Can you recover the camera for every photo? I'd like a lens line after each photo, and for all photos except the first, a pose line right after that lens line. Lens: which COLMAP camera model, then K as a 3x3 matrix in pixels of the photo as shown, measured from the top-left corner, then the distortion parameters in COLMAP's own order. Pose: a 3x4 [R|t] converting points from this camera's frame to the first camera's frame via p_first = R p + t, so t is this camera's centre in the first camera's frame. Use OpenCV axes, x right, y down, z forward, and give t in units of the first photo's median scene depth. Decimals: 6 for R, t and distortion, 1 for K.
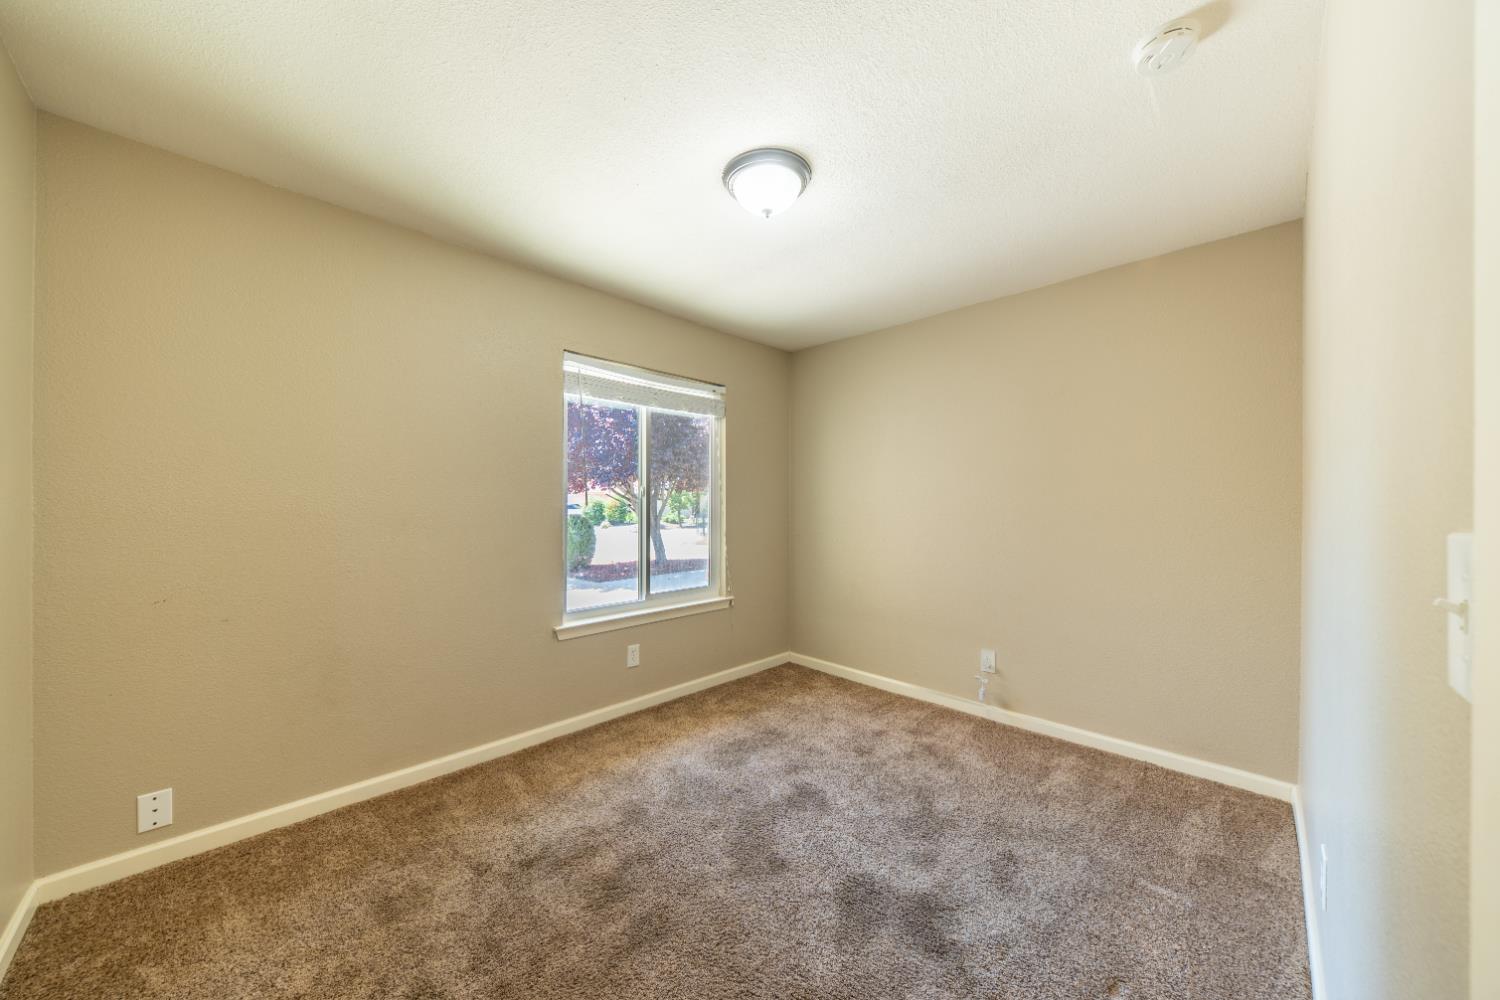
lens RADIAL K [[521.9, 0, 753.6], [0, 521.9, 504.6], [0, 0, 1]] dist [0.008661, -0.000027]
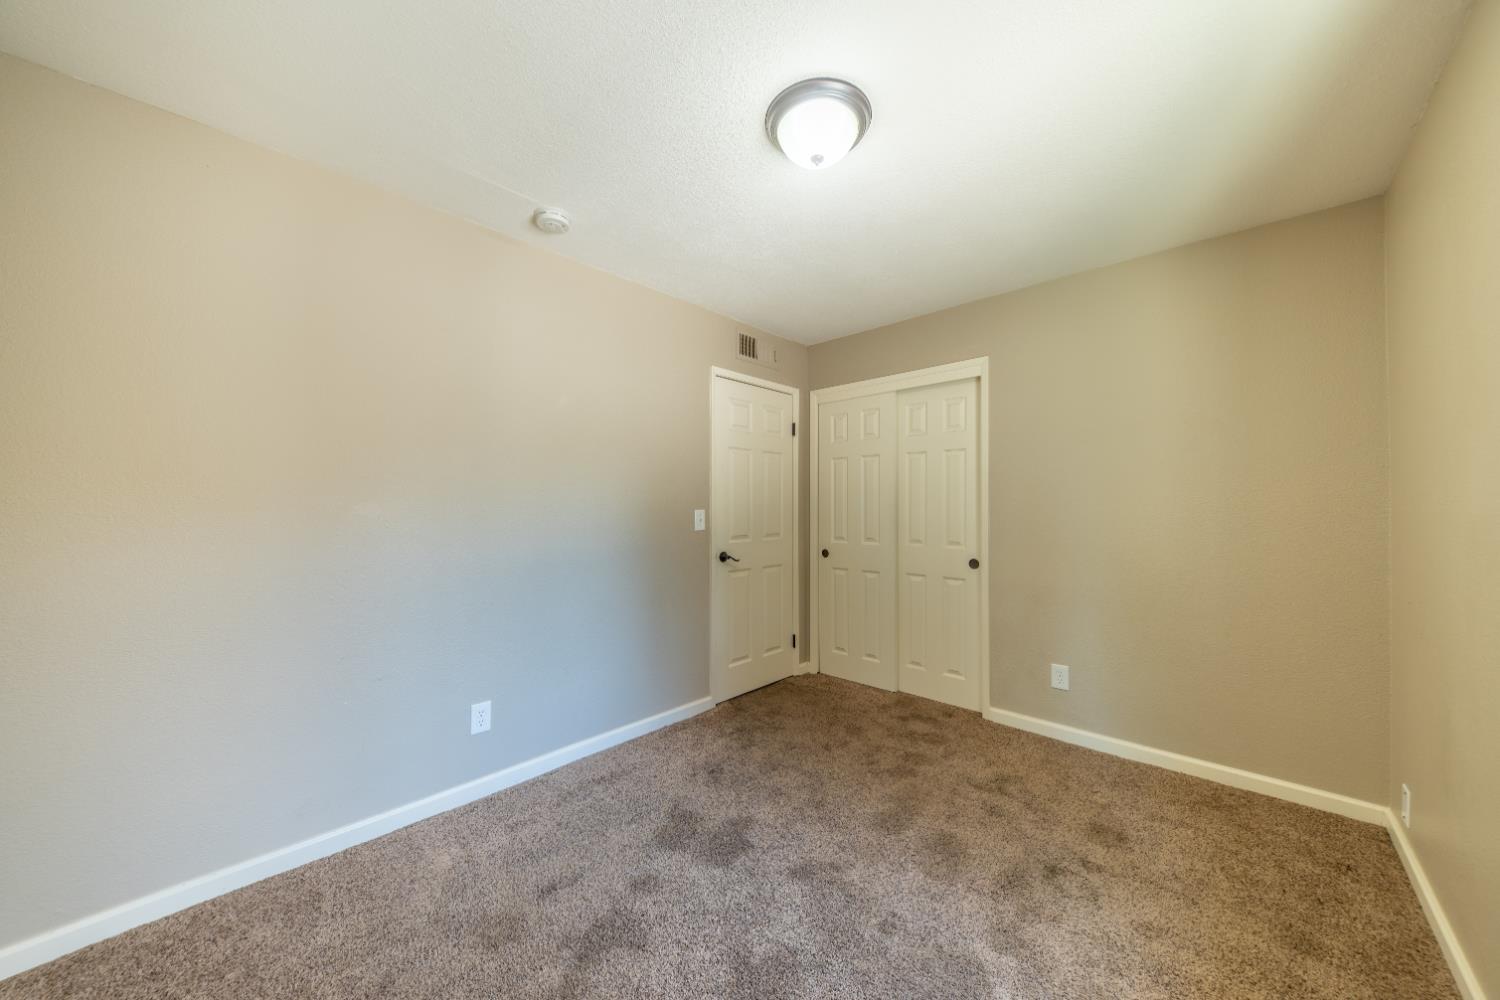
lens RADIAL K [[521.9, 0, 753.6], [0, 521.9, 504.6], [0, 0, 1]] dist [0.008661, -0.000027]
pose [[-0.999616, -0.001503, -0.027684, 0.168836], [-0.001359, 0.999986, -0.005195, 0.000617], [0.027691, -0.005155, -0.999603, 2.058024]]
